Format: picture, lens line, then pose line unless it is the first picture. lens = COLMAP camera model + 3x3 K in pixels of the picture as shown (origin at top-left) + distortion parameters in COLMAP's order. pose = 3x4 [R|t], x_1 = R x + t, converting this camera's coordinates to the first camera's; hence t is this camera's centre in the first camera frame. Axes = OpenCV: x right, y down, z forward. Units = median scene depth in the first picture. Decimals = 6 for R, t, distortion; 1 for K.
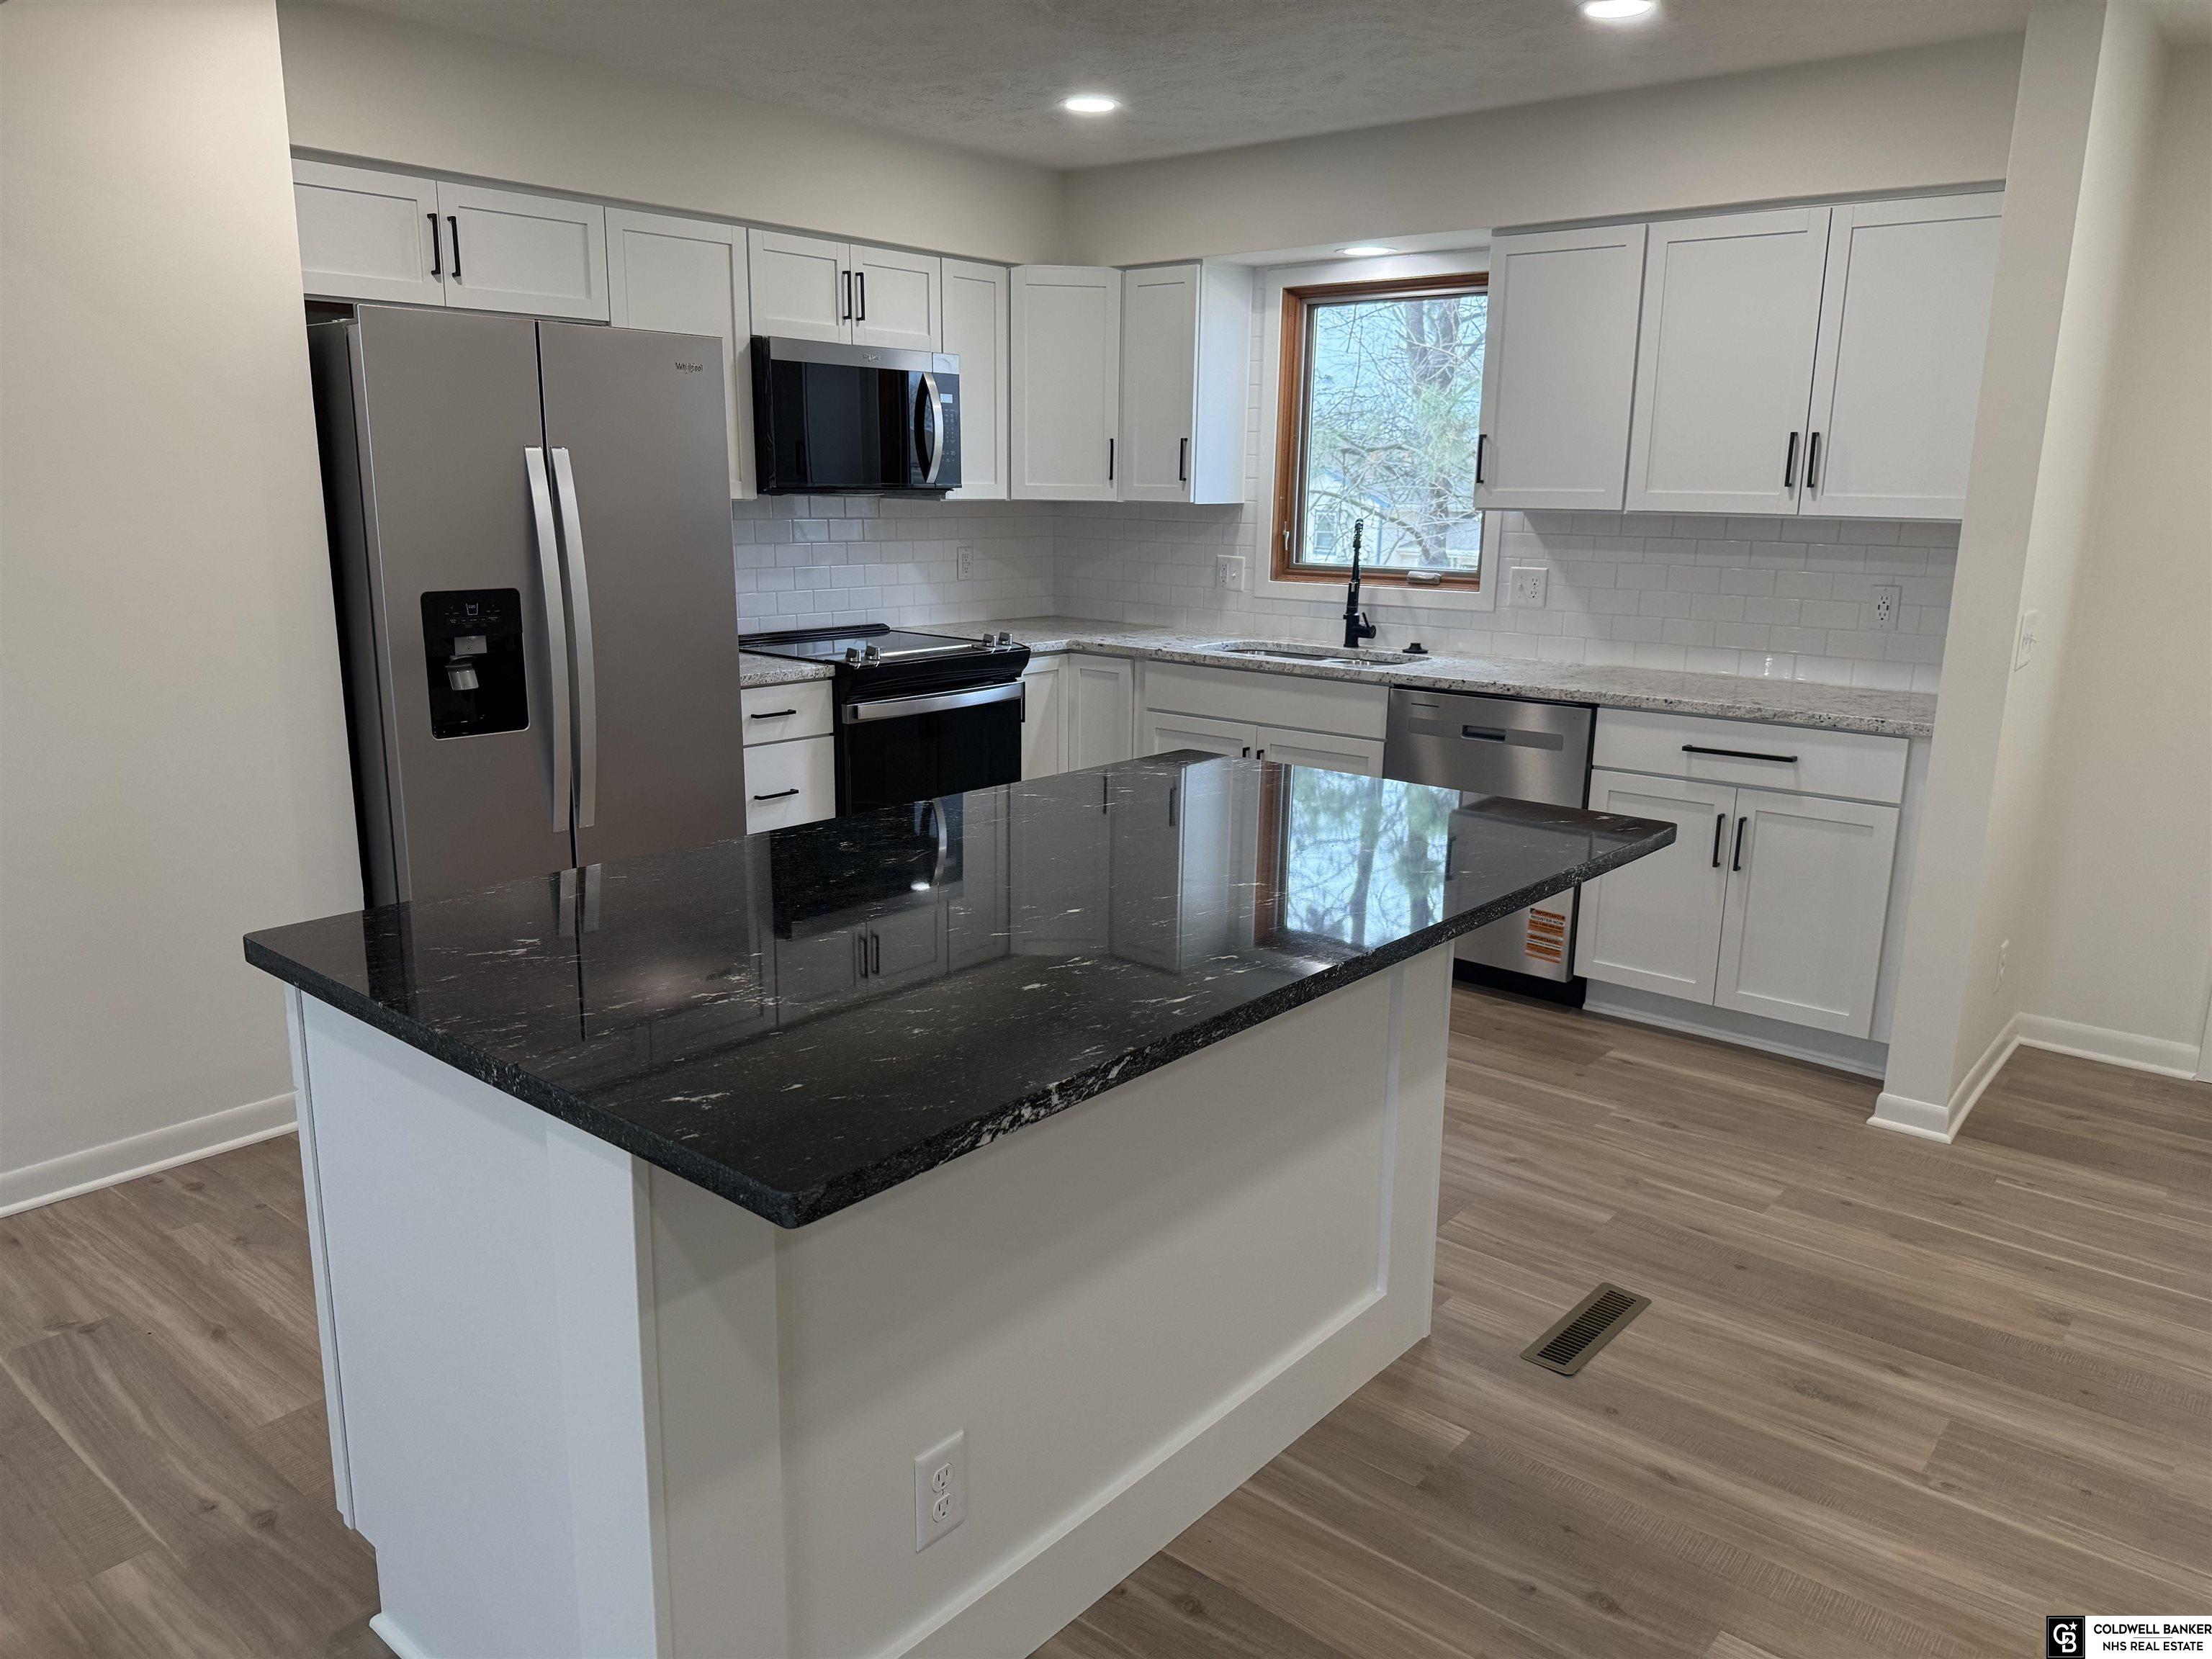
lens RADIAL K [[1558.1, 0, 1102.5], [0, 1558.1, 850.4], [0, 0, 1]] dist [0.017450, -0.022815]
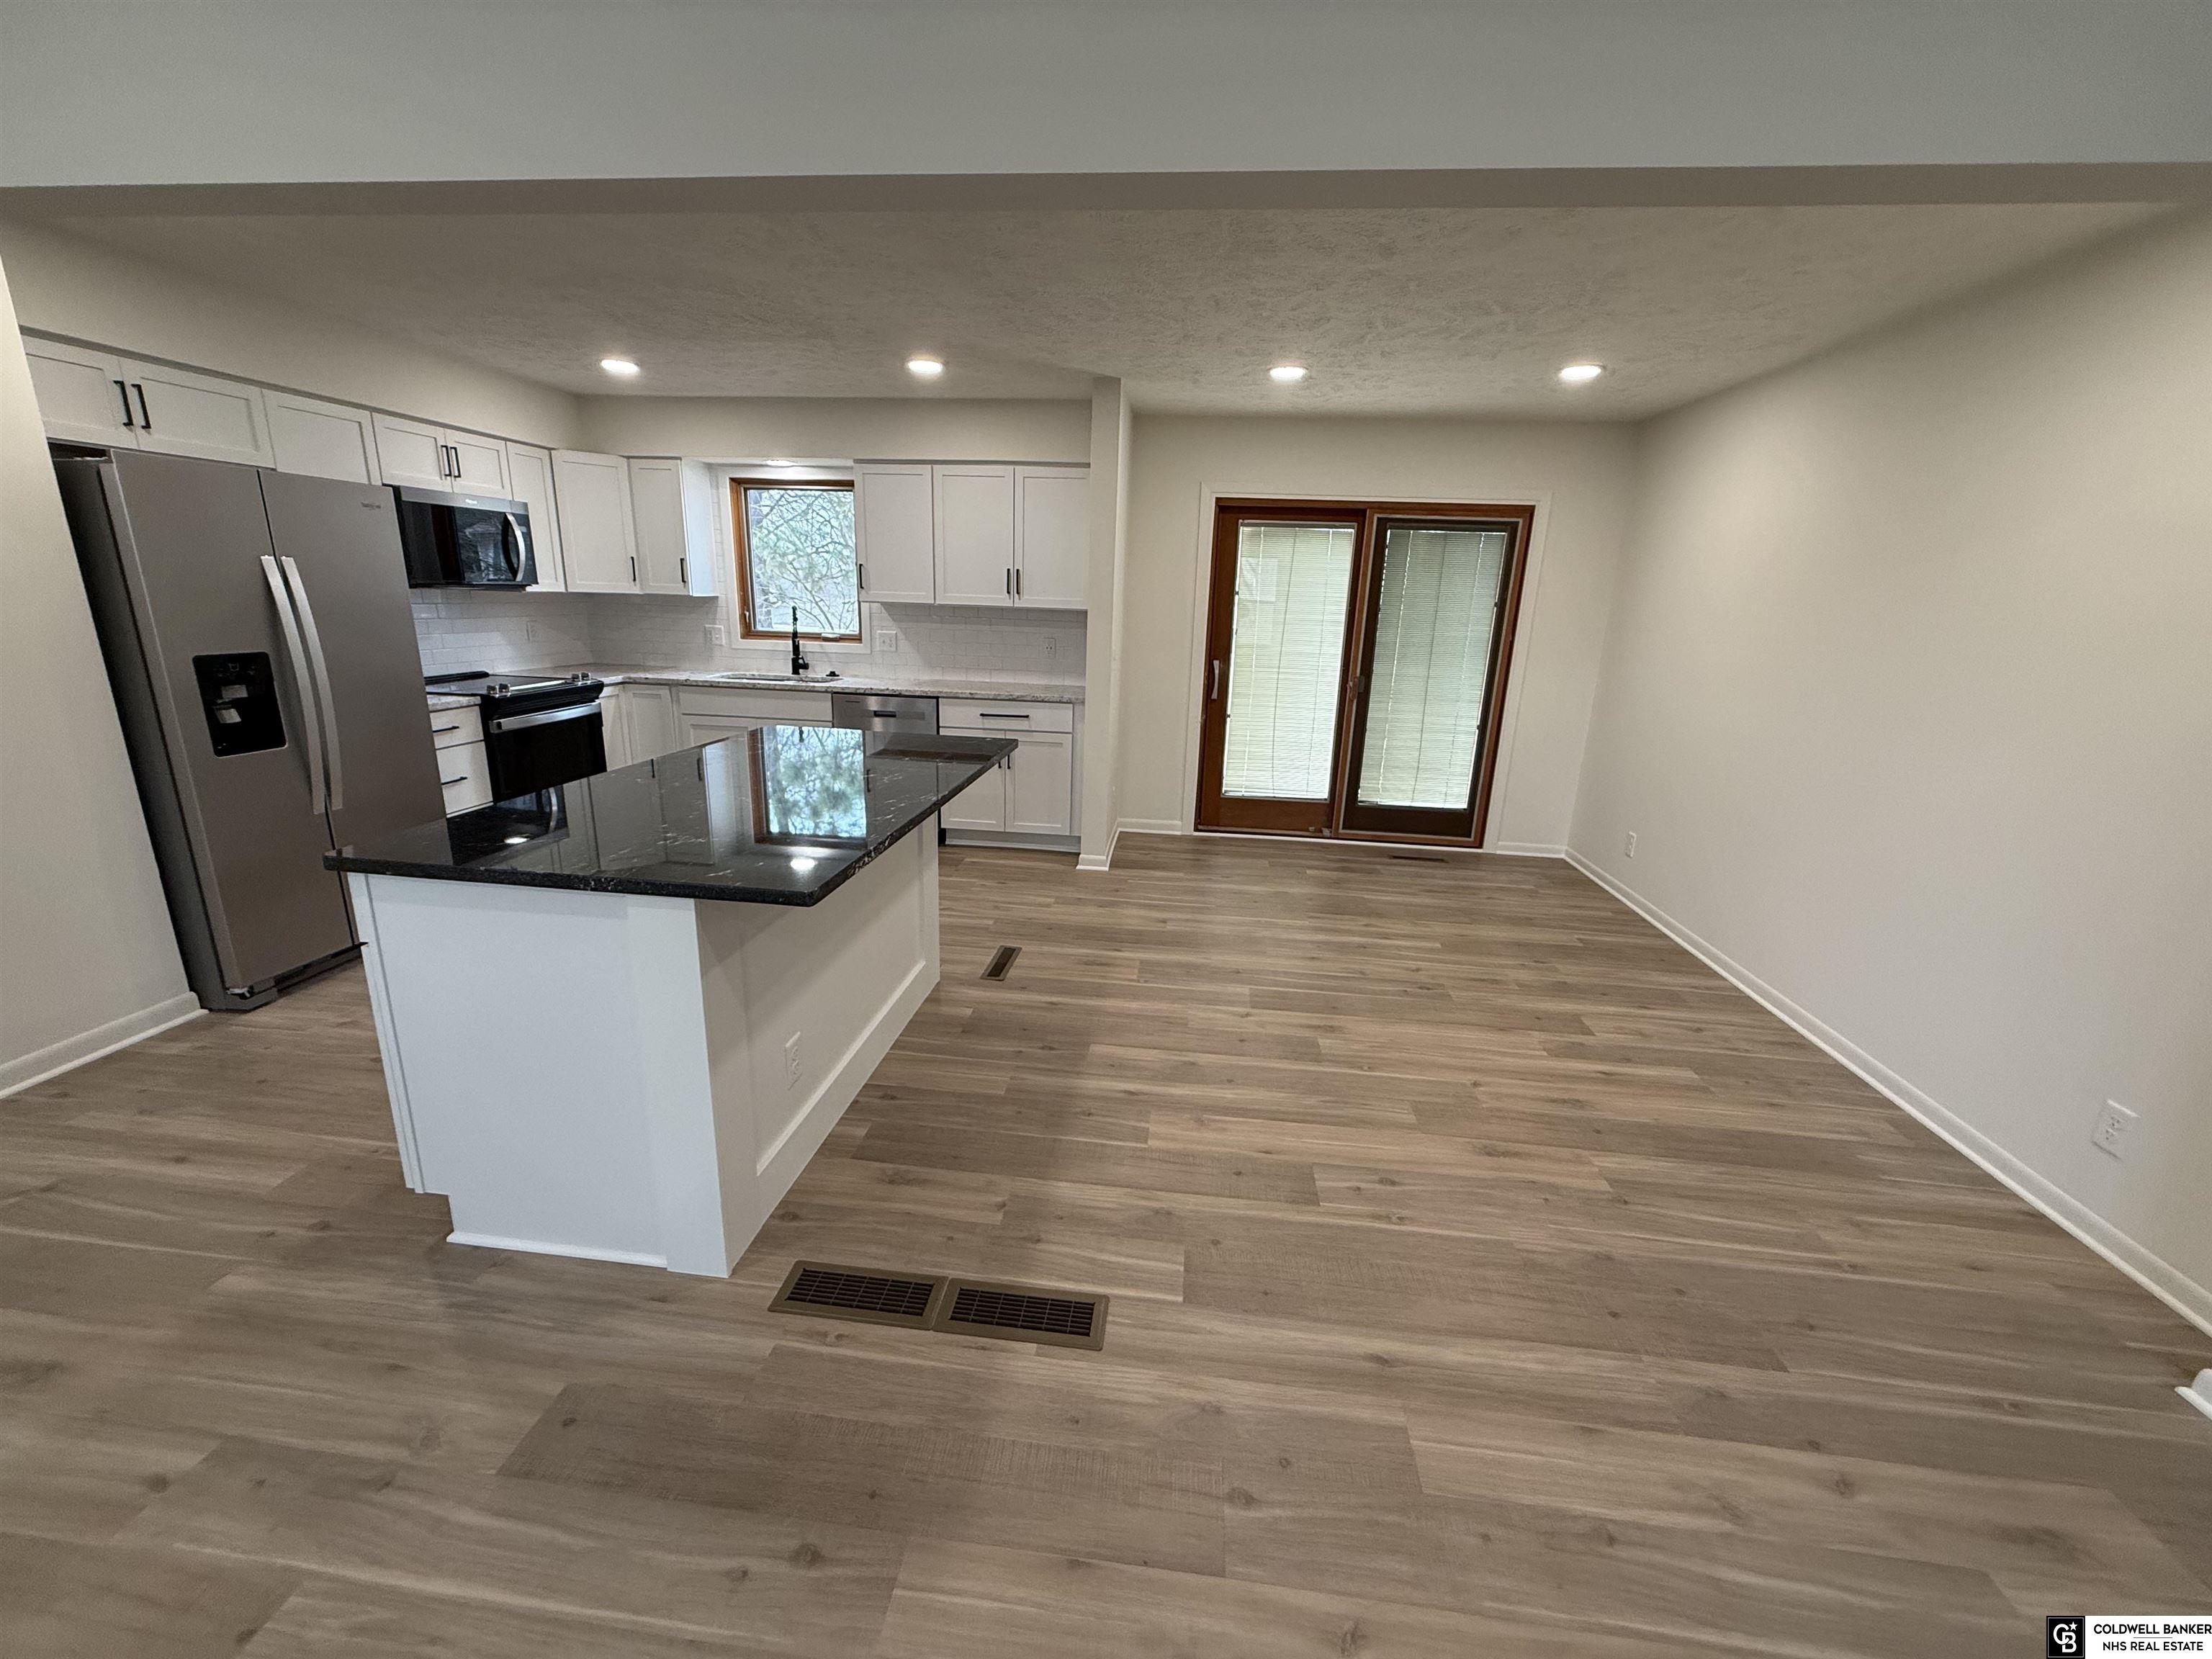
lens RADIAL K [[882.8, 0, 1106.4], [0, 882.8, 823.2], [0, 0, 1]] dist [-0.000930, 0.000092]
pose [[0.830108, -0.126690, 0.543020, -0.165258], [0.108117, 0.991935, 0.066147, 0.021480], [-0.547021, 0.003800, 0.837110, -0.119583]]
